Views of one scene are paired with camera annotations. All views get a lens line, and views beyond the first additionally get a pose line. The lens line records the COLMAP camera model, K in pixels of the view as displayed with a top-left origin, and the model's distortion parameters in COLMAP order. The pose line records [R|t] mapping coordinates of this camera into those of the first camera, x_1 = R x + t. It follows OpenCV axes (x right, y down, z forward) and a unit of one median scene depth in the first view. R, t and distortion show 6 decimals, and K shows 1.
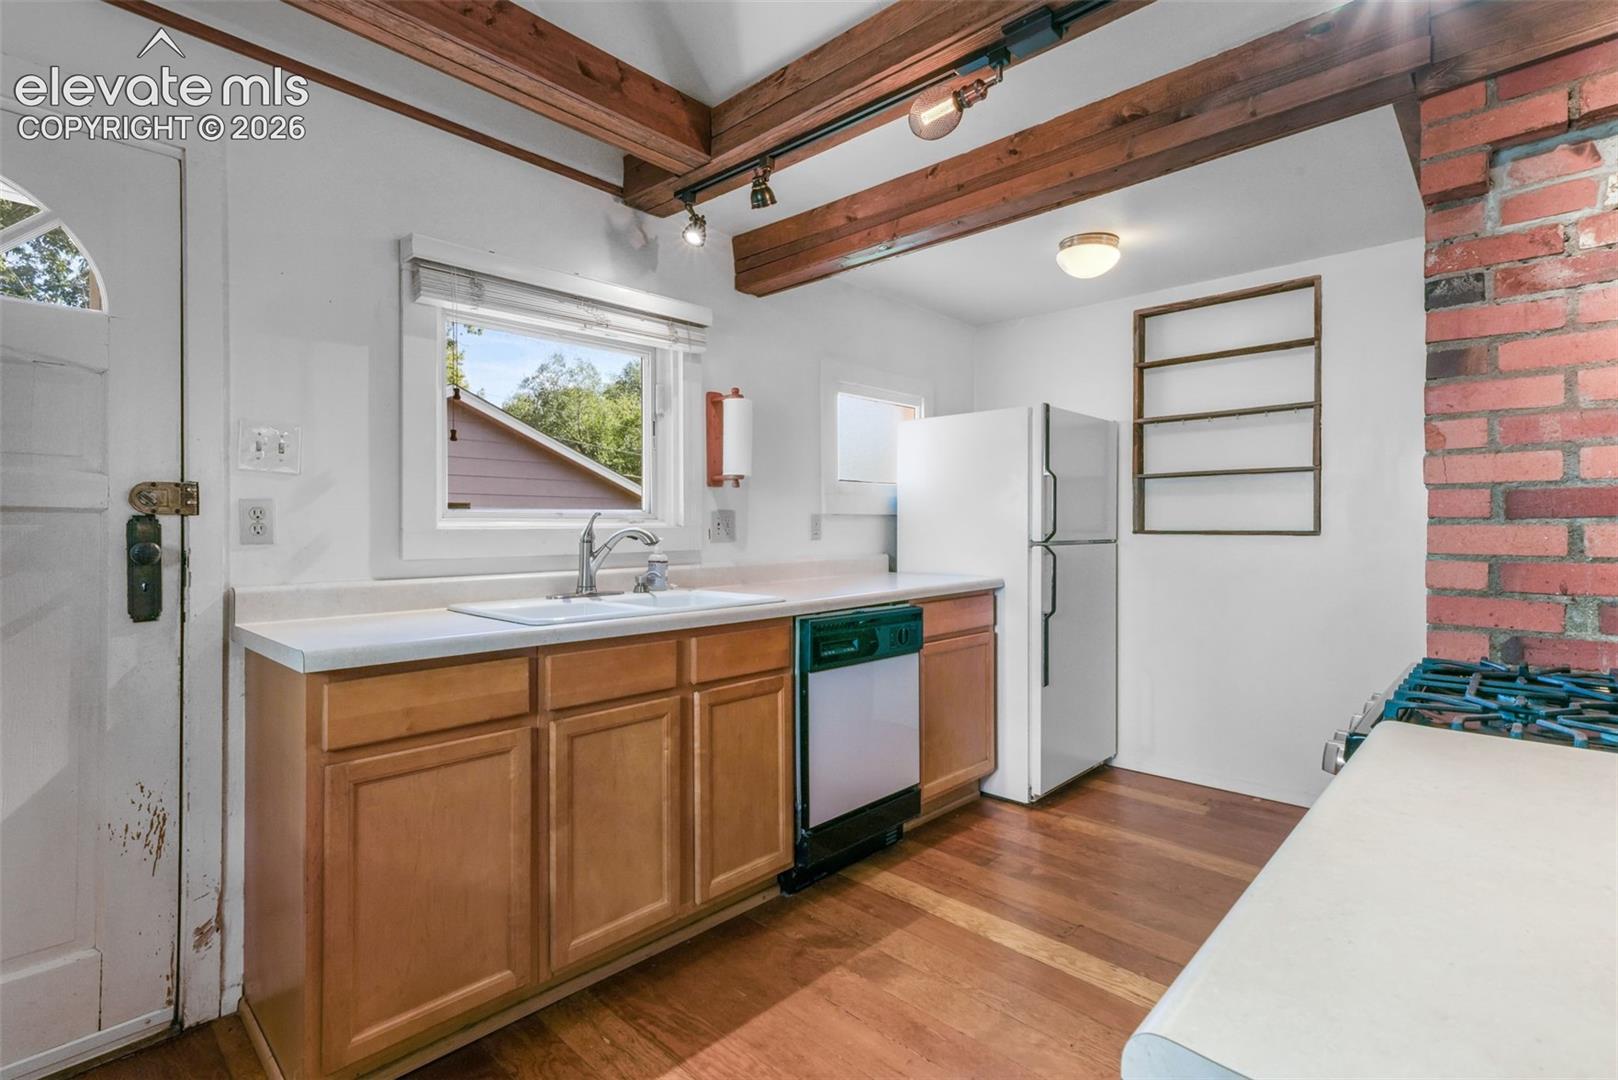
lens RADIAL K [[759.7, 0, 810.6], [0, 759.7, 523.8], [0, 0, 1]] dist [0.011067, 0.000969]
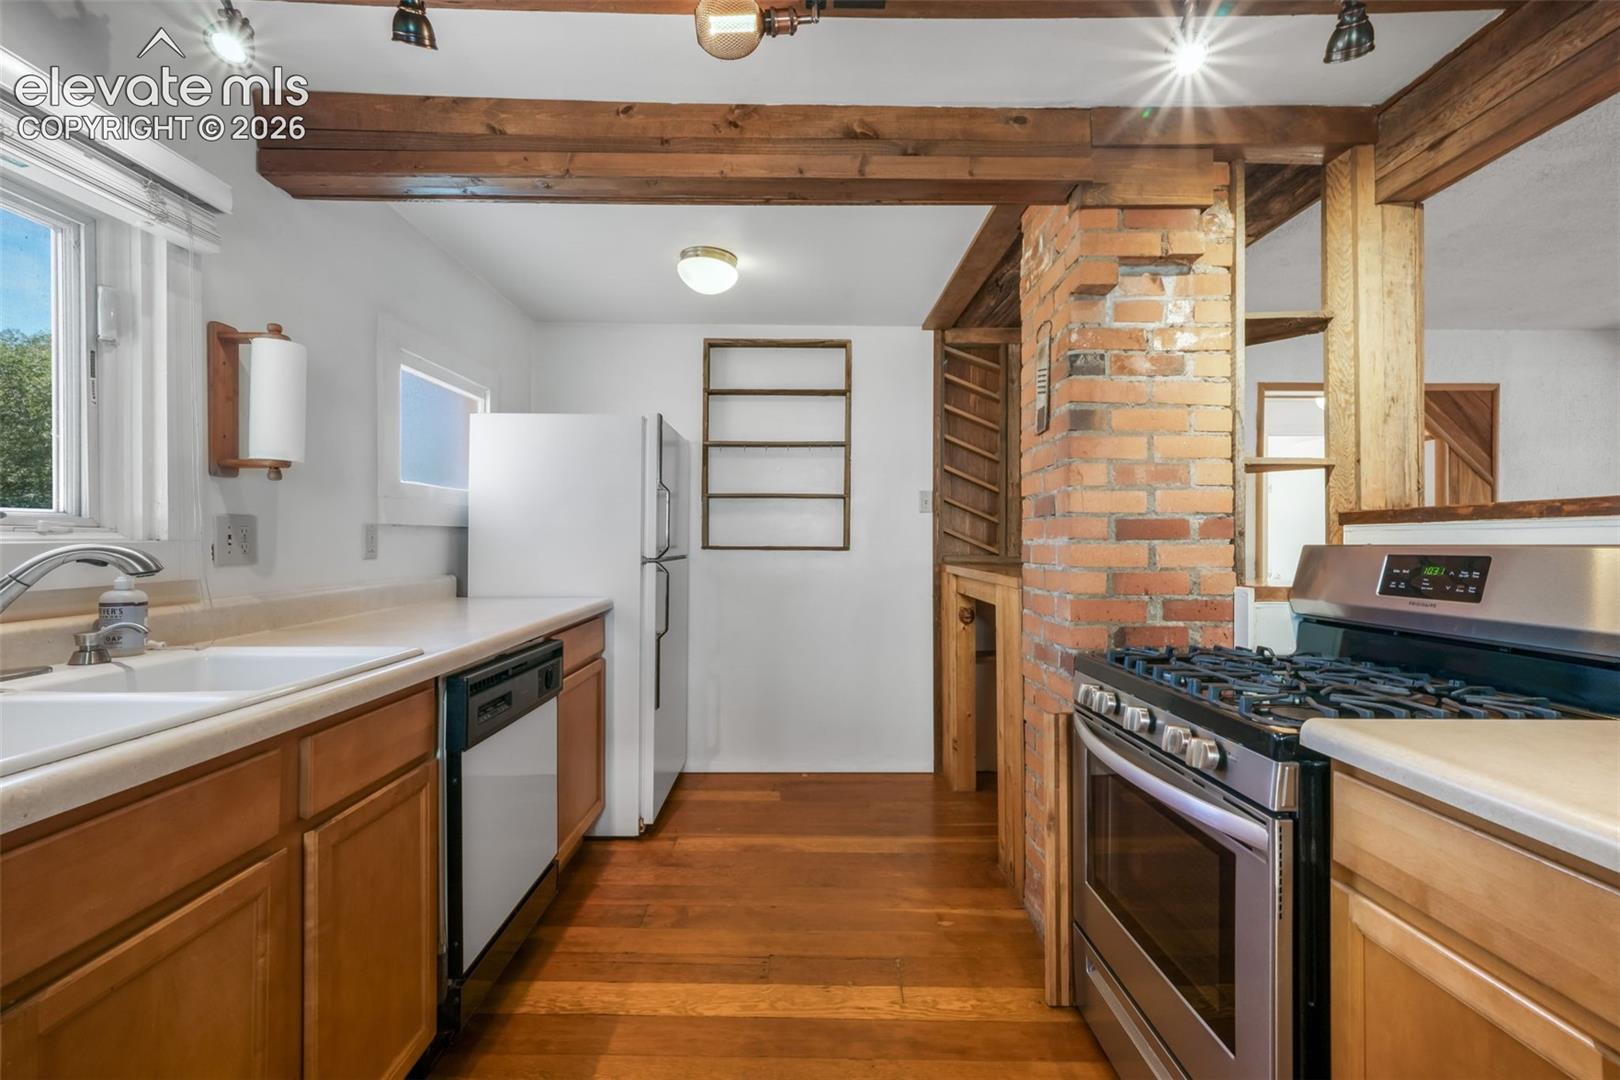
lens RADIAL K [[690.4, 0, 803.1], [0, 690.4, 542.0], [0, 0, 1]] dist [0.000847, 0.000312]
pose [[0.723827, 0.004322, 0.689968, -0.221107], [-0.008653, 0.999959, 0.002814, -0.001208], [-0.689928, -0.008007, 0.723834, 0.338635]]
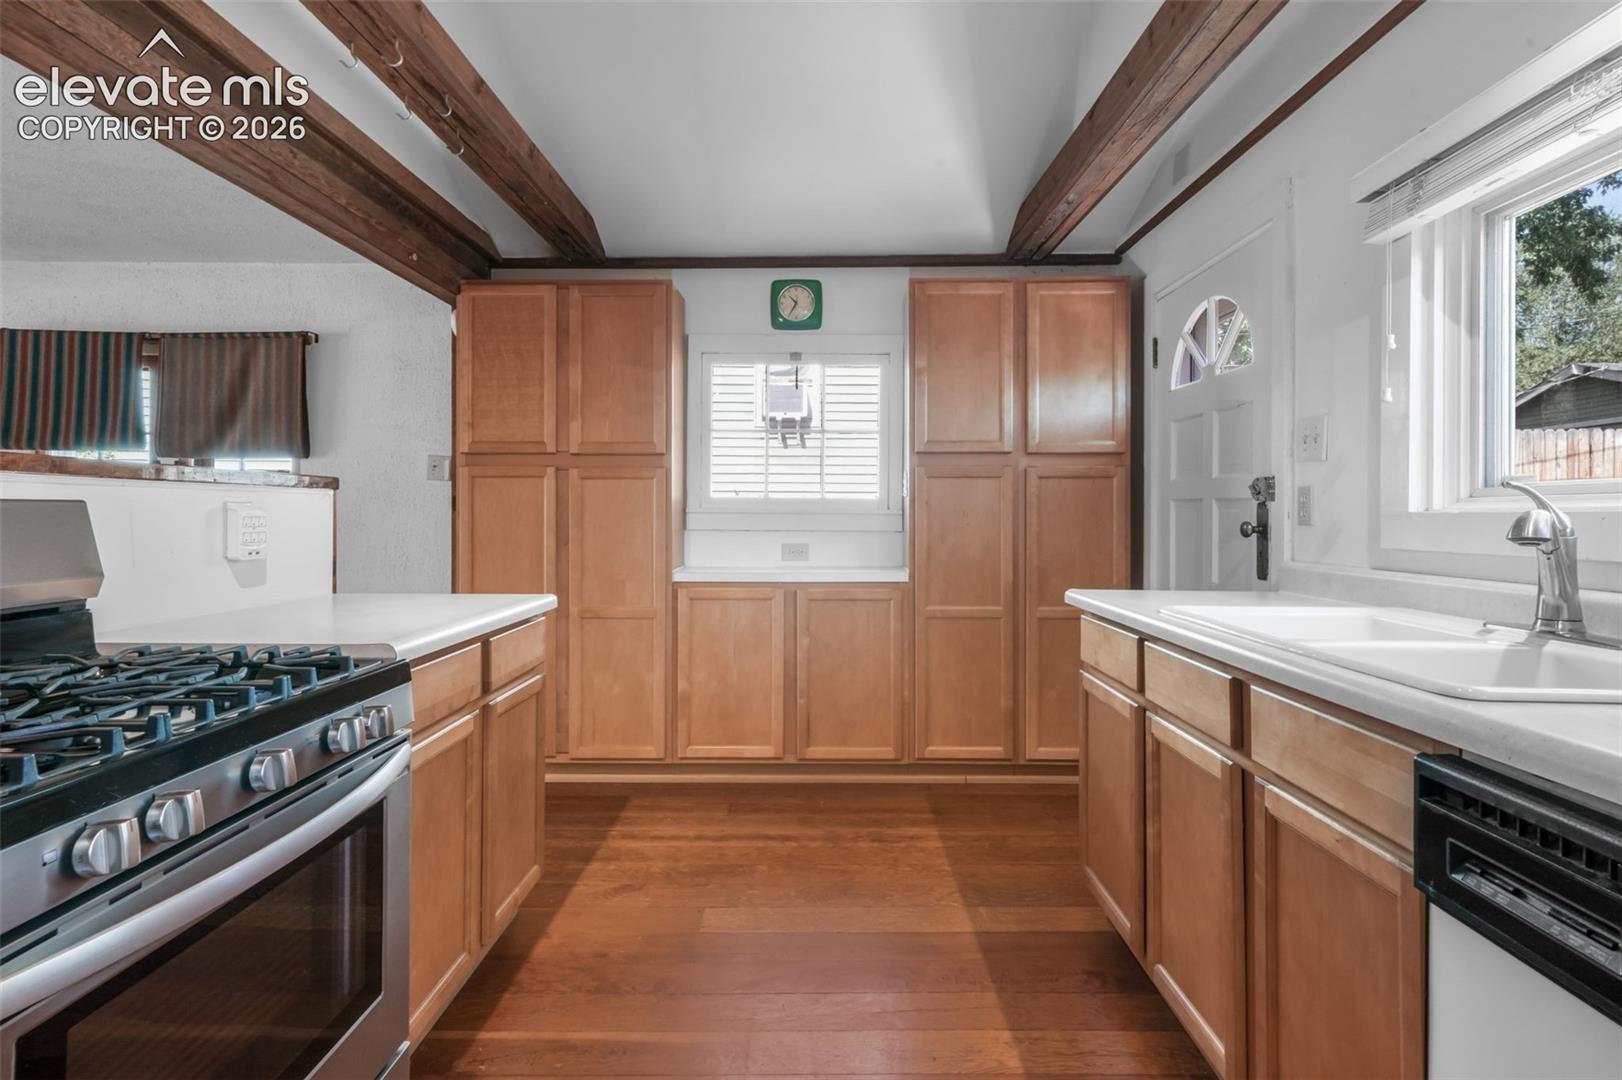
lens RADIAL K [[758.9, 0, 808.1], [0, 758.9, 511.1], [0, 0, 1]] dist [0.009871, 0.000635]
pose [[-0.738414, -0.003319, -0.674340, 0.487483], [0.000901, 0.999982, -0.005909, 0.009663], [0.674347, -0.004971, -0.738398, 1.110244]]
